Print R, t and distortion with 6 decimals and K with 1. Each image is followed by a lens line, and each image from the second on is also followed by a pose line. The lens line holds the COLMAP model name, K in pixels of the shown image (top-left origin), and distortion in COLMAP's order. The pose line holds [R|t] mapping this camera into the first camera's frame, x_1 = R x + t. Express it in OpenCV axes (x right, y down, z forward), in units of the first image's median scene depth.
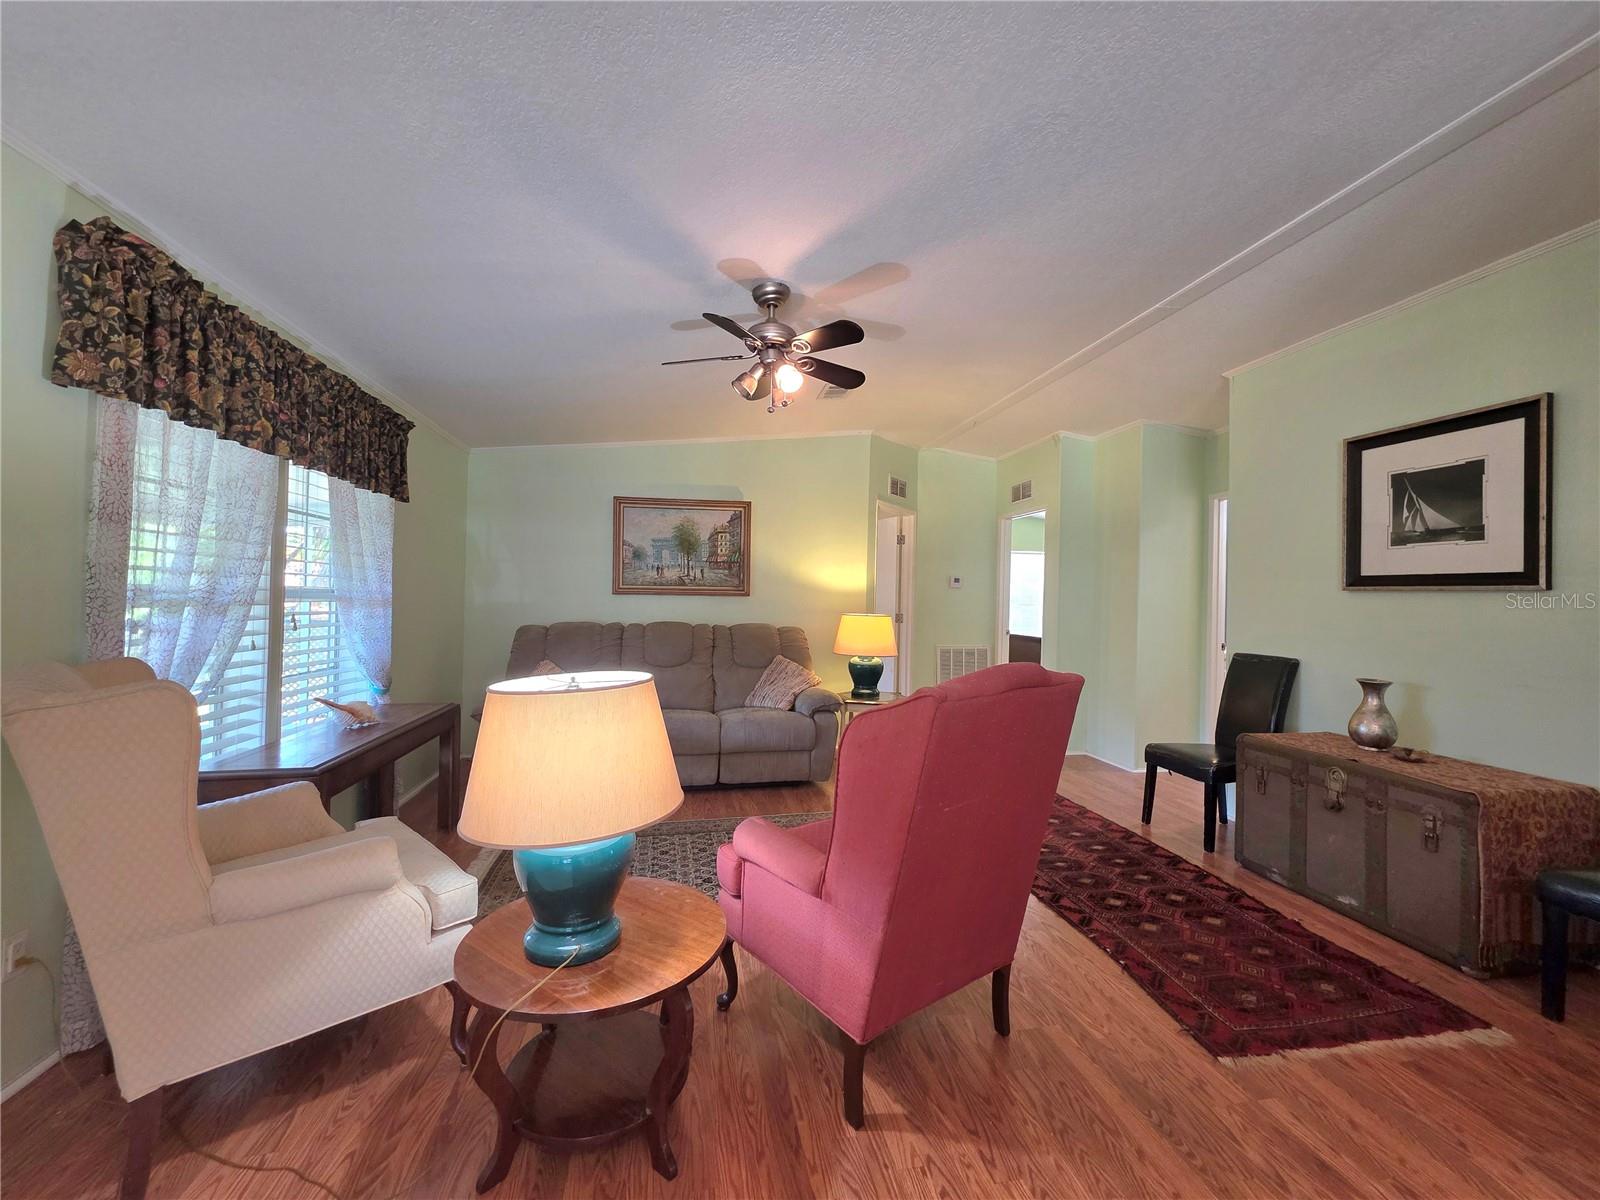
lens RADIAL K [[639.9, 0, 803.6], [0, 639.9, 593.4], [0, 0, 1]] dist [0.001742, 0.000711]
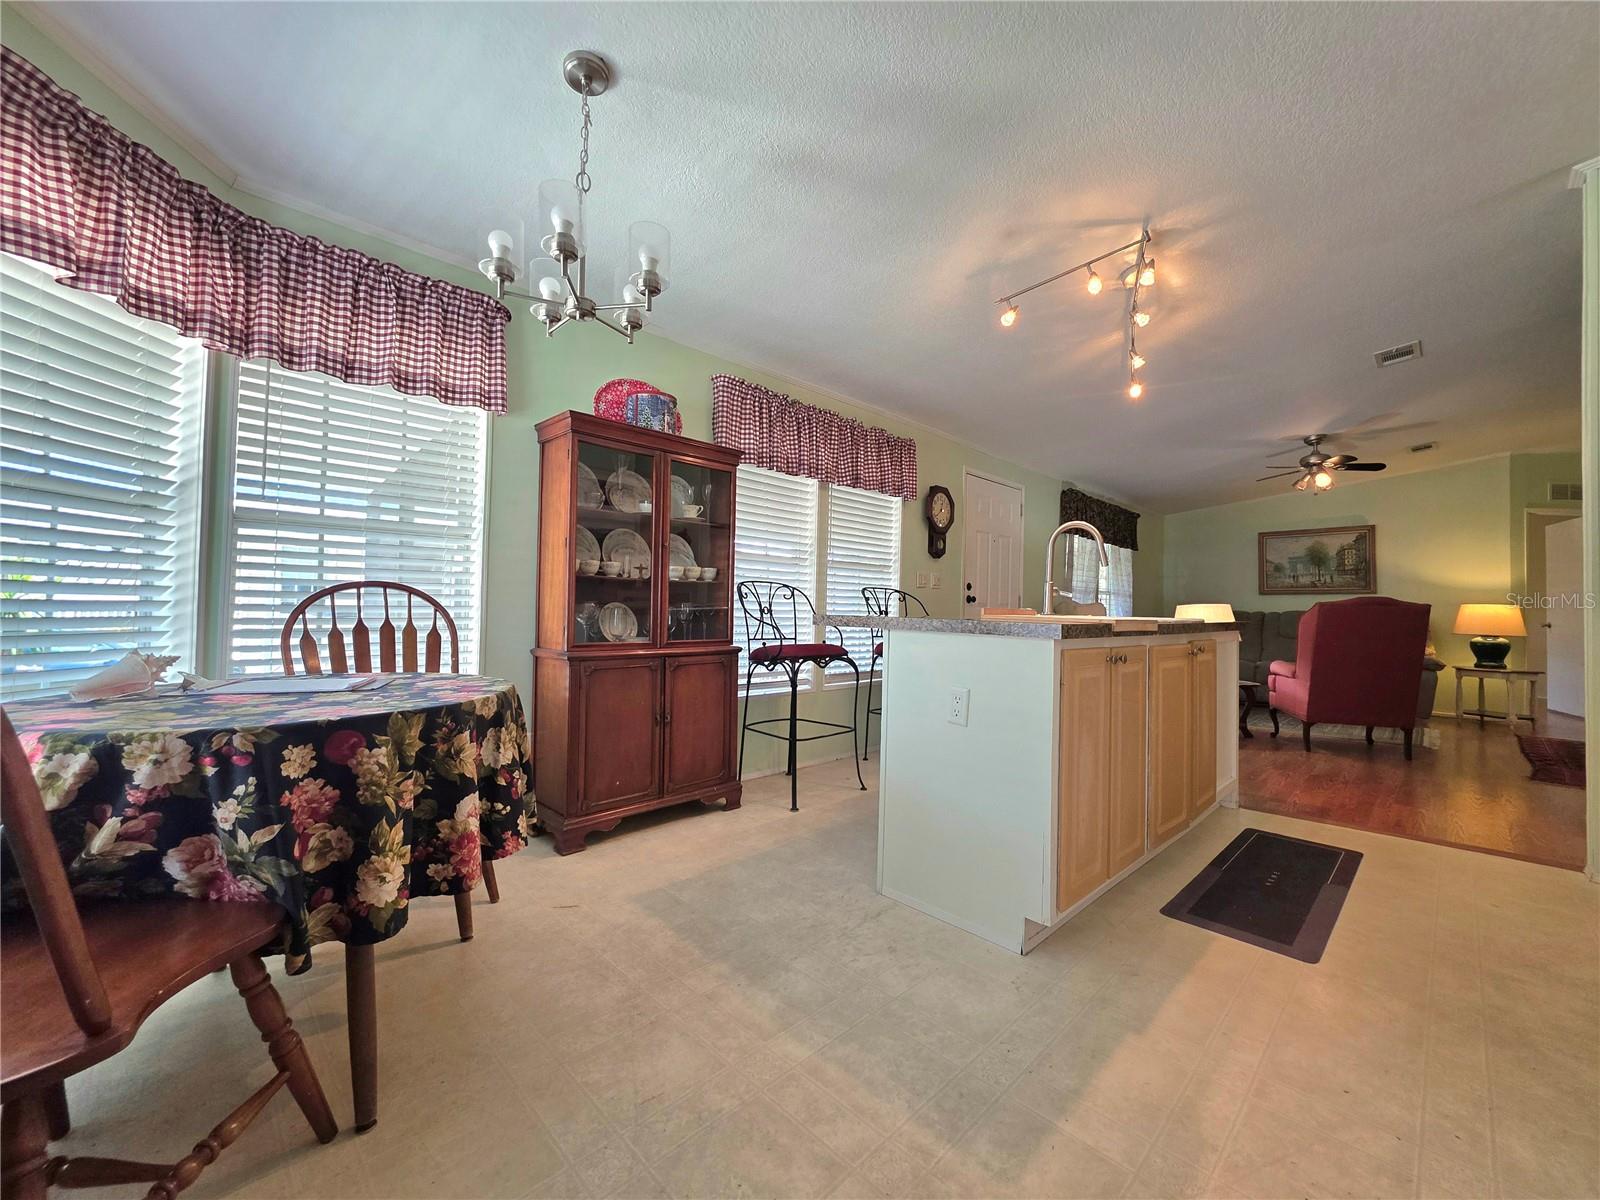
lens RADIAL K [[639.9, 0, 804.7], [0, 639.9, 597.7], [0, 0, 1]] dist [0.001742, 0.000711]
pose [[0.551224, -0.025703, -0.833961, 0.624820], [-0.005389, 0.999395, -0.034364, 0.108046], [0.834340, 0.023436, 0.550752, -1.254161]]
